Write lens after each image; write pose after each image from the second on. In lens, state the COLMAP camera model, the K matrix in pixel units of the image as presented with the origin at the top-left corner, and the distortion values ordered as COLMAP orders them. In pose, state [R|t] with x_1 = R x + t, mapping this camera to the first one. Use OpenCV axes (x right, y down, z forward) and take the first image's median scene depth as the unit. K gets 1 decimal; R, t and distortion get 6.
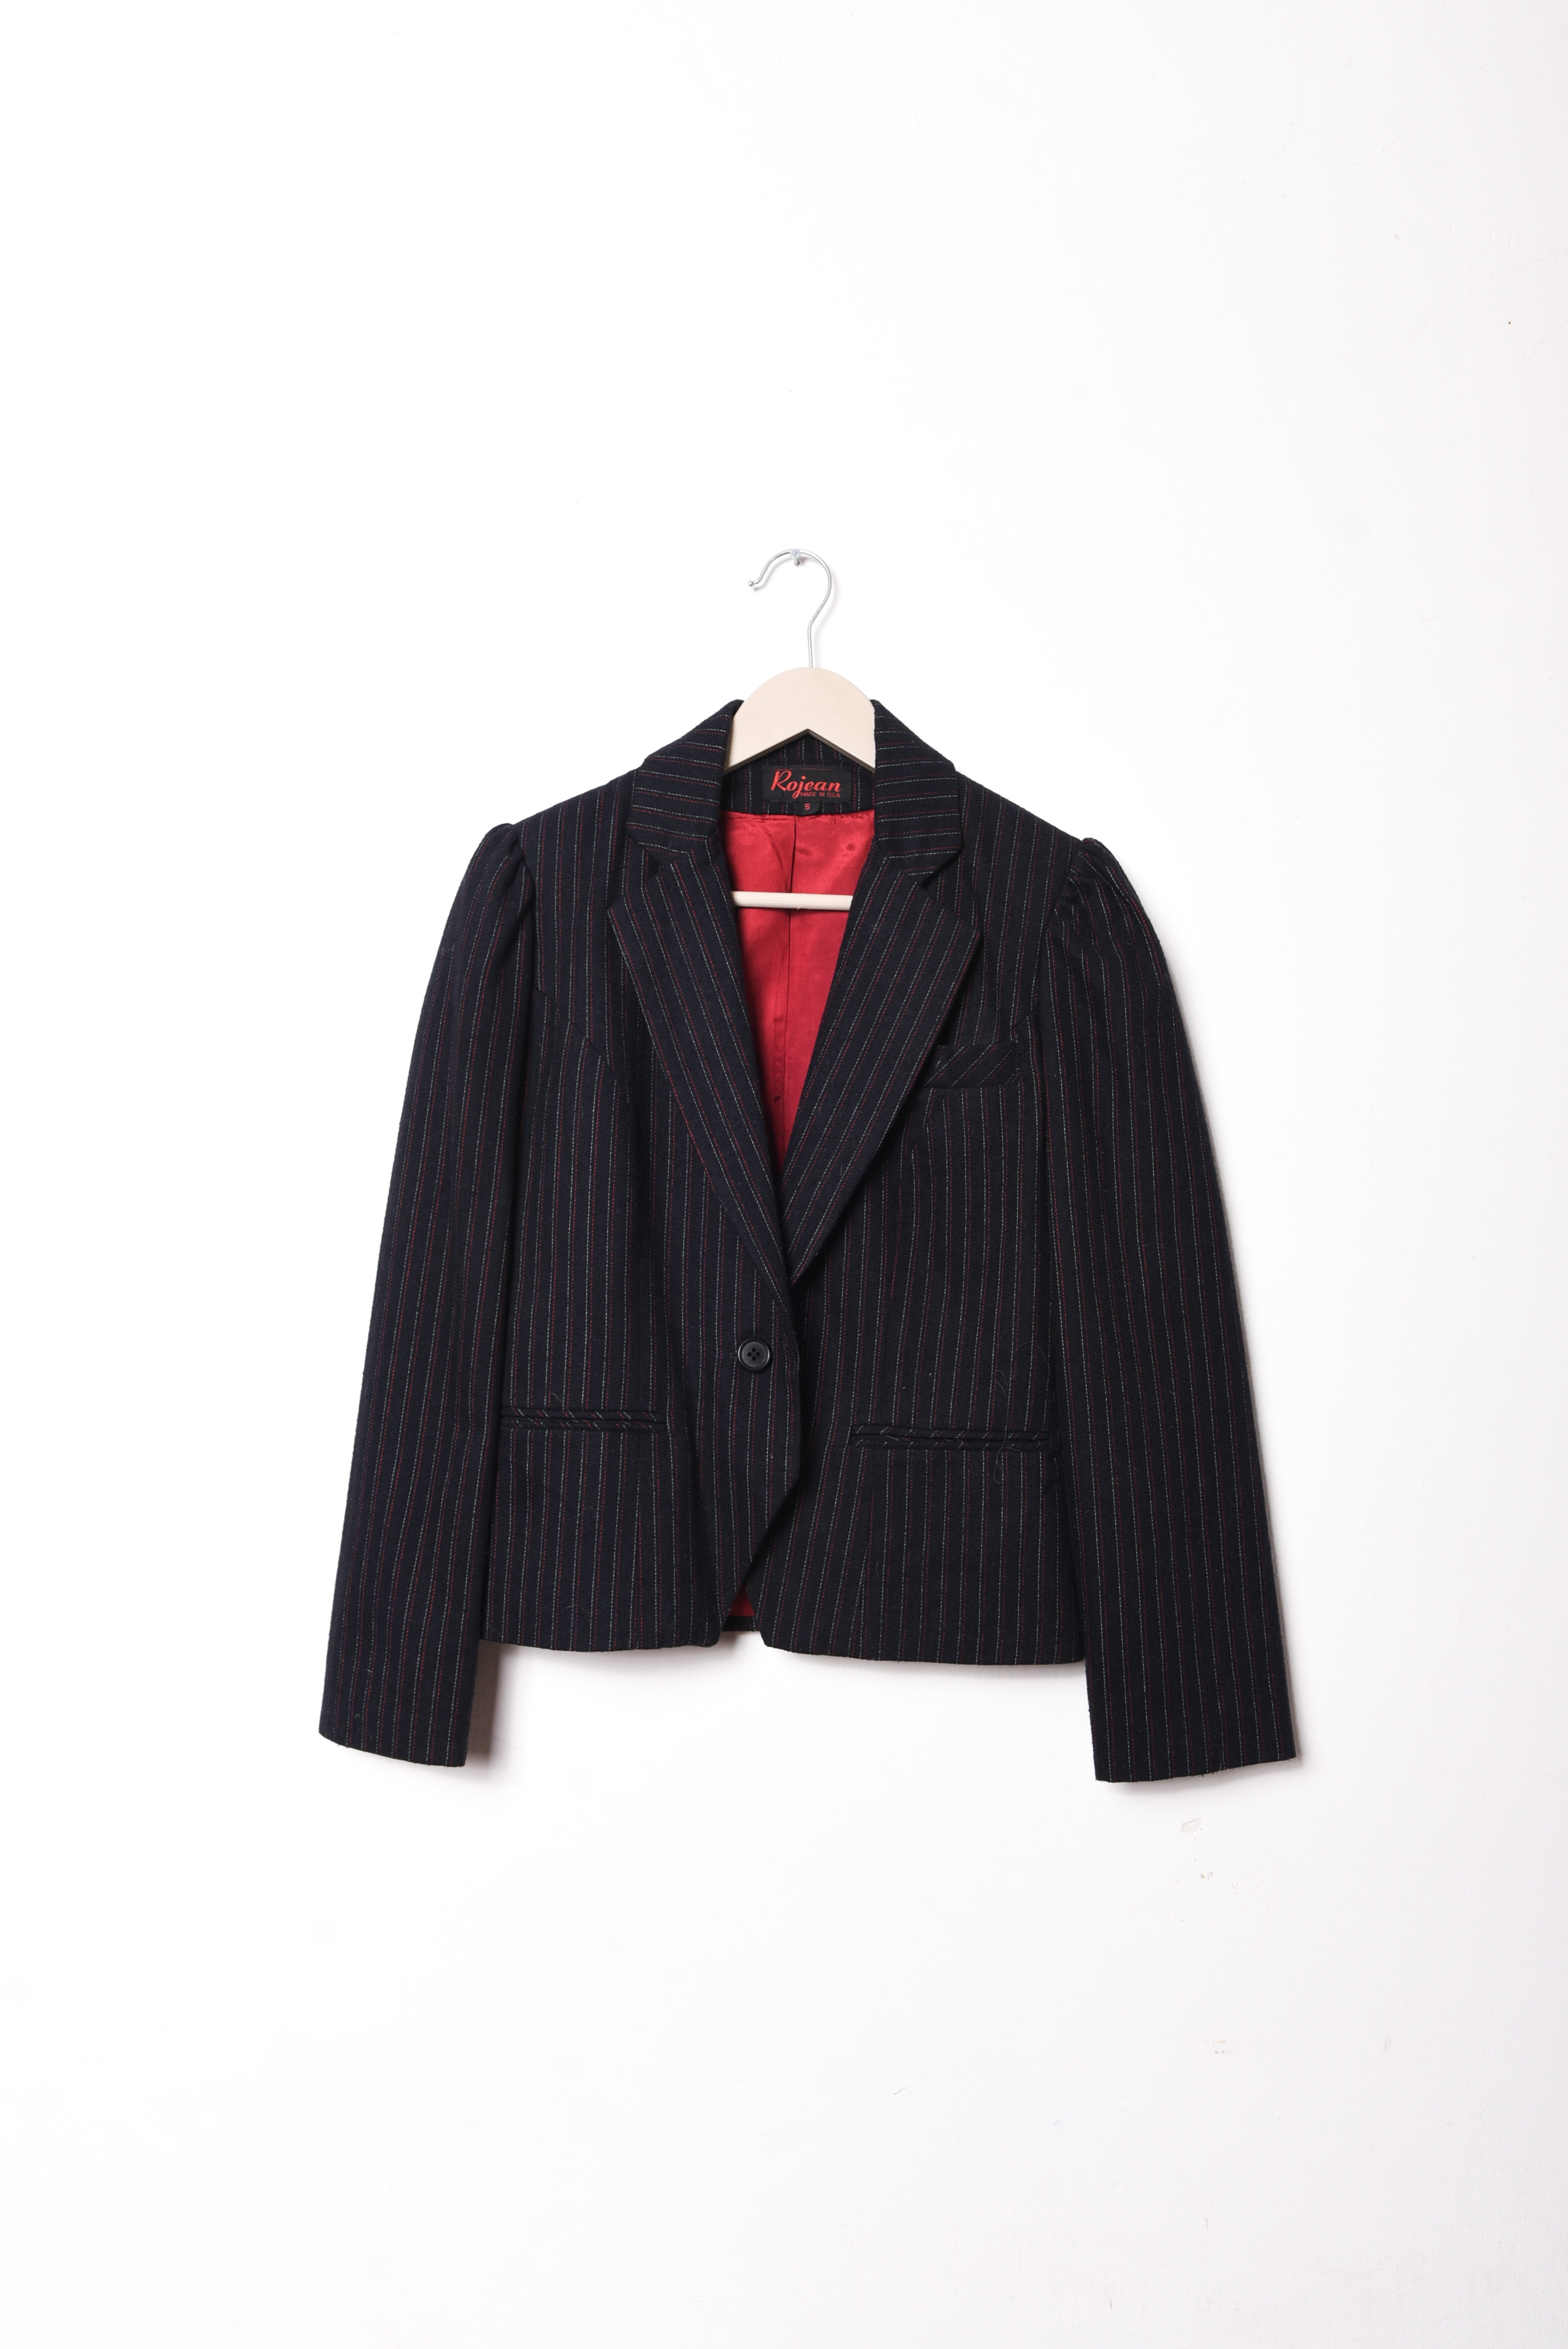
lens RADIAL K [[2003.5, 0, 772.0], [0, 2003.5, 1183.6], [0, 0, 1]] dist [-0.015585, -0.008889]
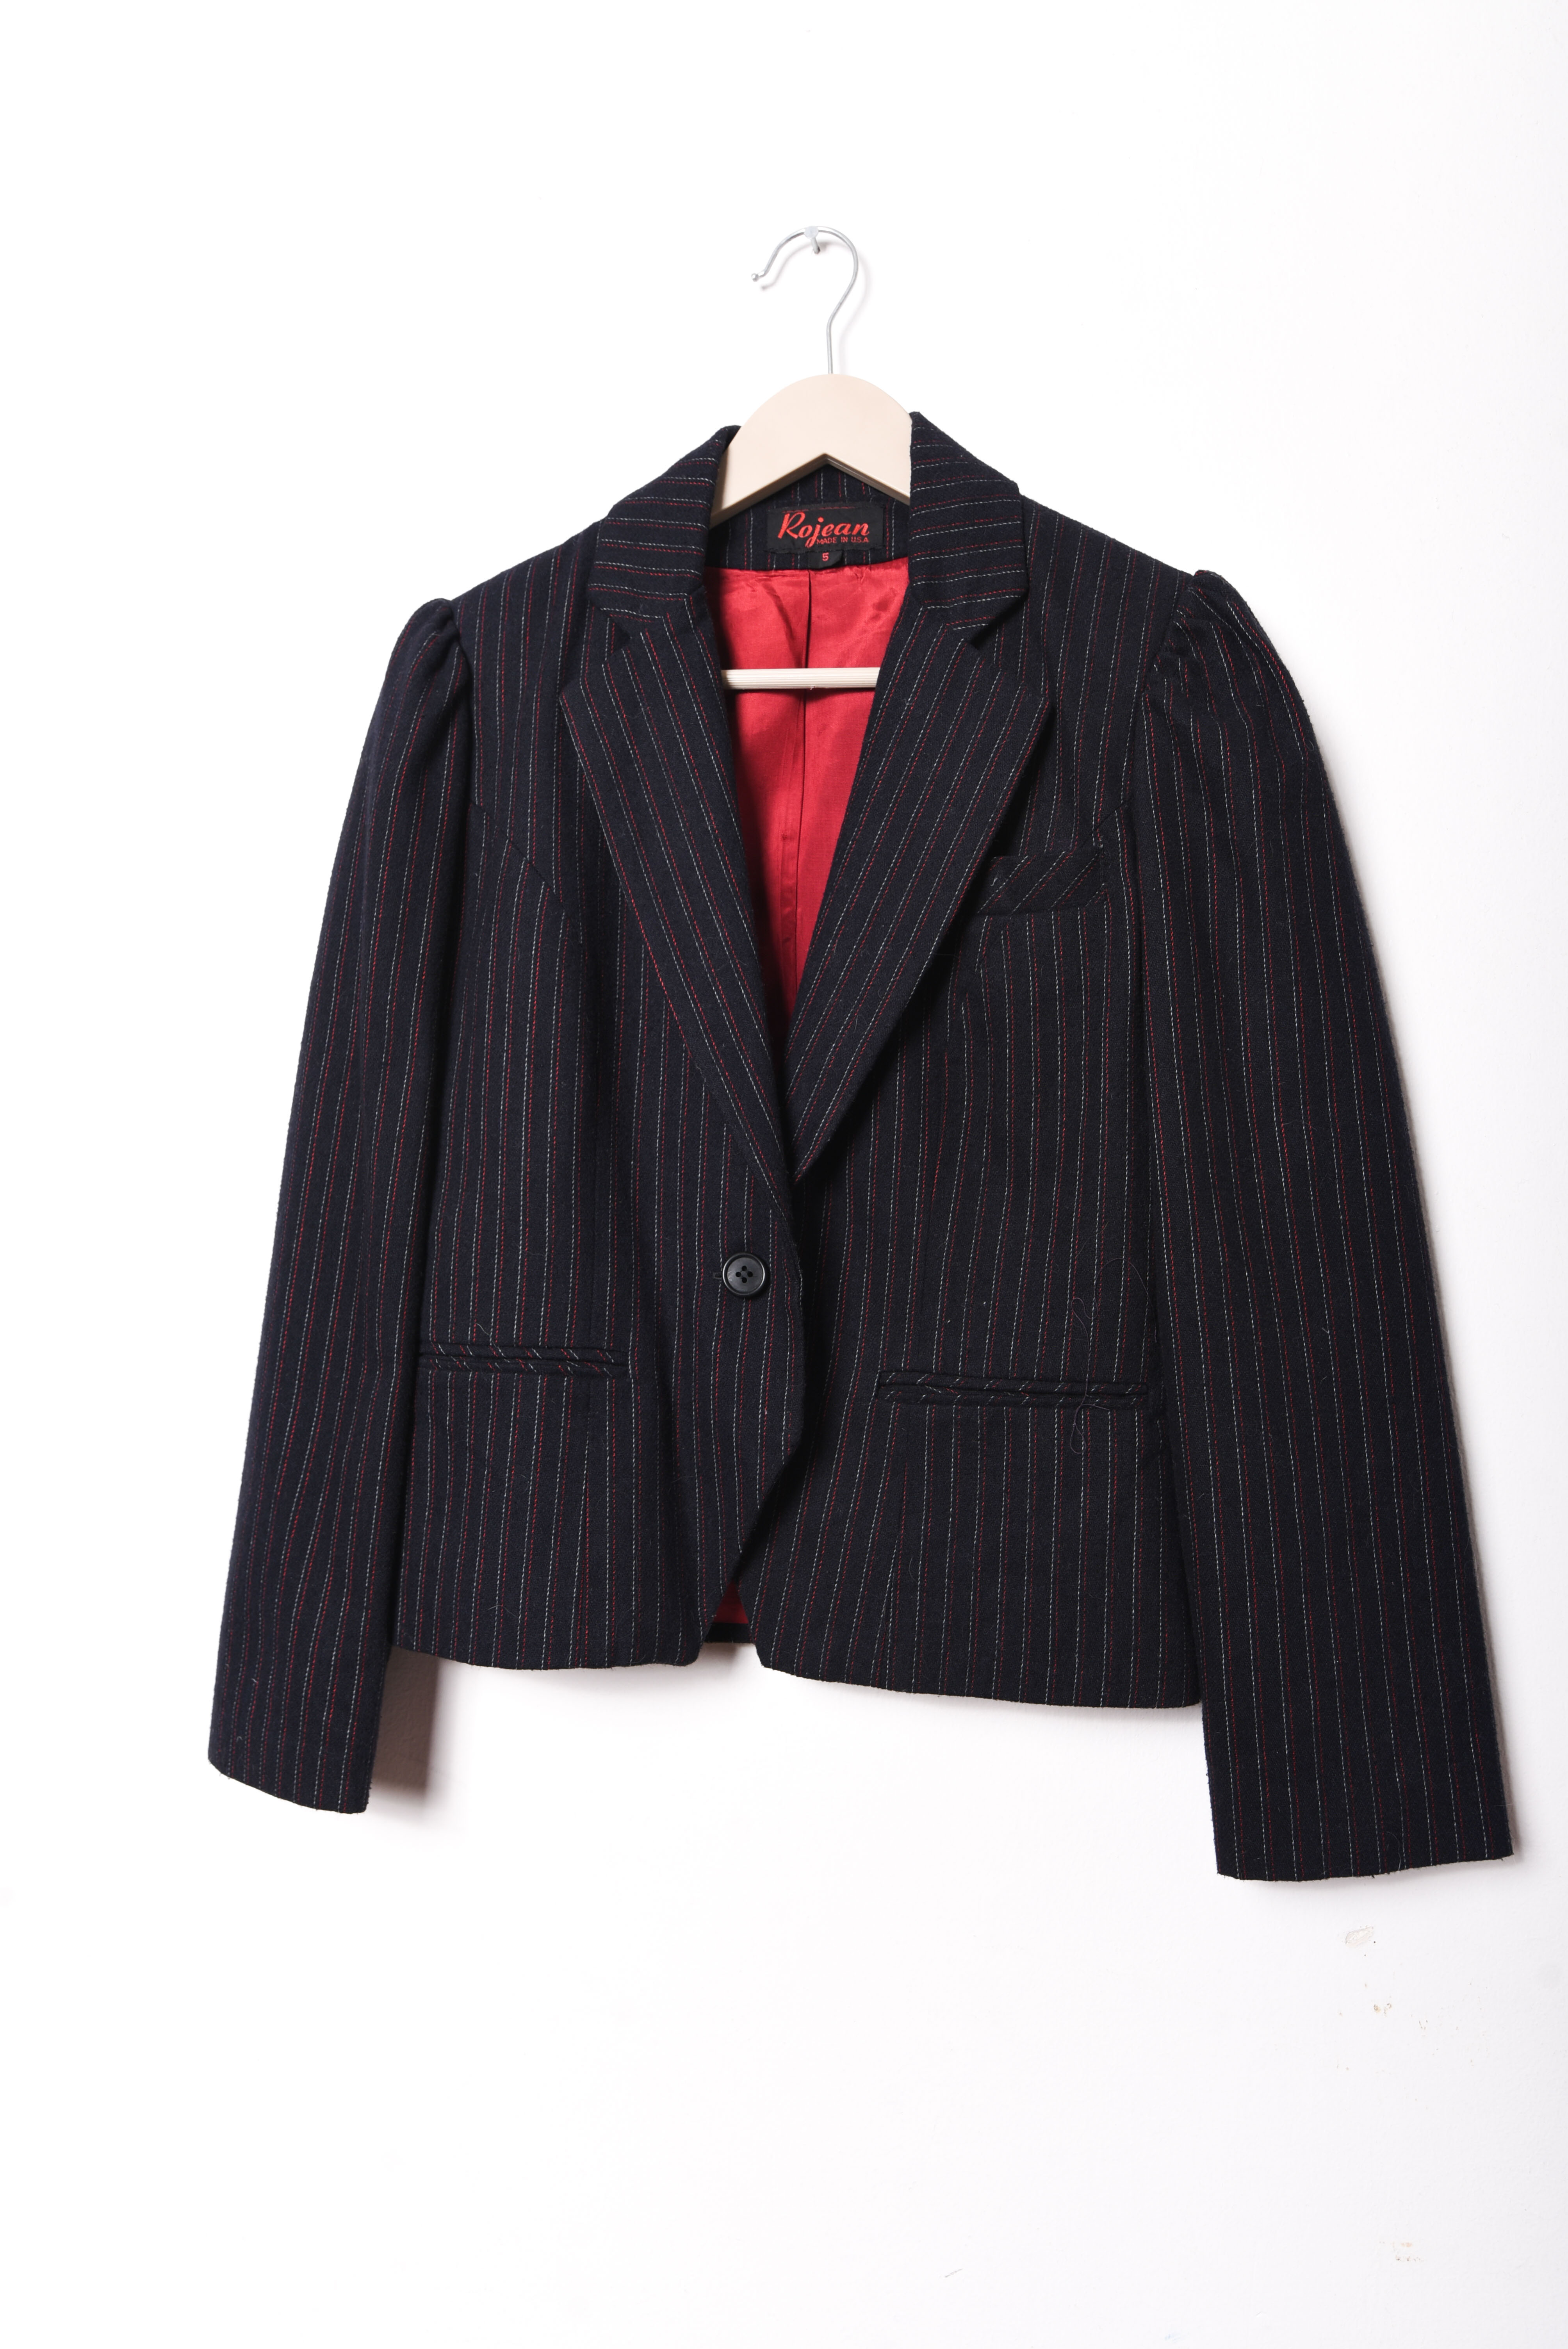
lens RADIAL K [[1689.8, 0, 769.1], [0, 1689.8, 1168.8], [0, 0, 1]] dist [-0.014612, 0.022433]
pose [[0.989494, -0.005117, -0.144481, 0.090701], [0.004225, 0.999970, -0.006479, 0.049552], [0.144510, 0.005800, 0.989486, 0.375680]]
